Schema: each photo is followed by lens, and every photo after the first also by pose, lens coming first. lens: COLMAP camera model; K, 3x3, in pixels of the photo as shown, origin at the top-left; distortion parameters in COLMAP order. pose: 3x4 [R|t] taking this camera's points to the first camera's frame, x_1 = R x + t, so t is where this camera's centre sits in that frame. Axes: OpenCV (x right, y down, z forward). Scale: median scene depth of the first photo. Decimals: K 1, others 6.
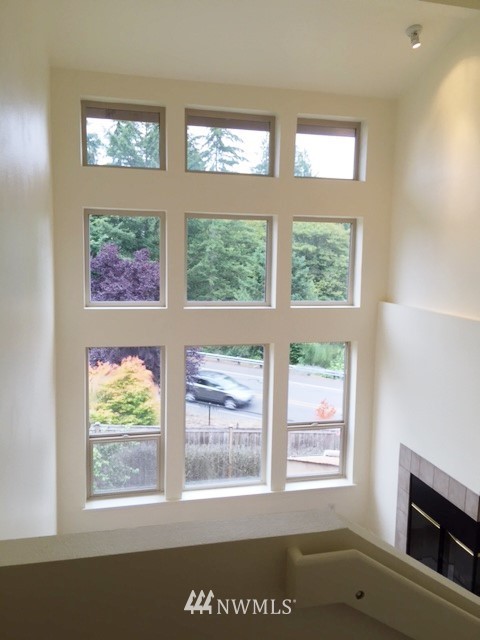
lens RADIAL K [[542.7, 0, 237.8], [0, 542.7, 320.3], [0, 0, 1]] dist [0.058813, -0.007991]
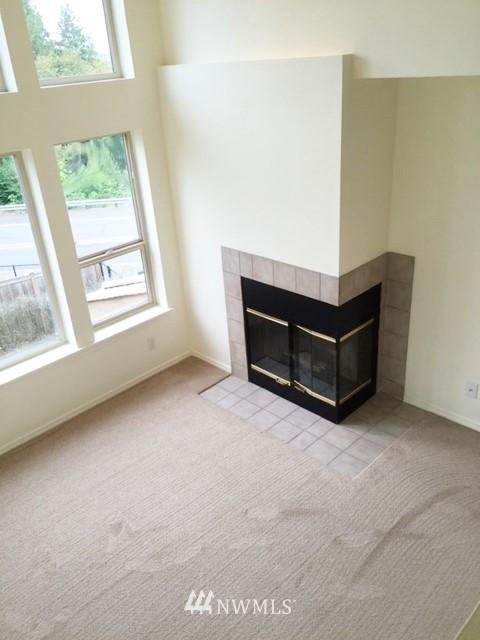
lens RADIAL K [[542.7, 0, 240.0], [0, 542.7, 315.6], [0, 0, 1]] dist [0.058813, -0.007991]
pose [[0.855863, -0.296583, 0.423718, -0.060691], [0.152956, 0.927747, 0.340427, 0.043599], [-0.494068, -0.226549, 0.839388, 0.262271]]
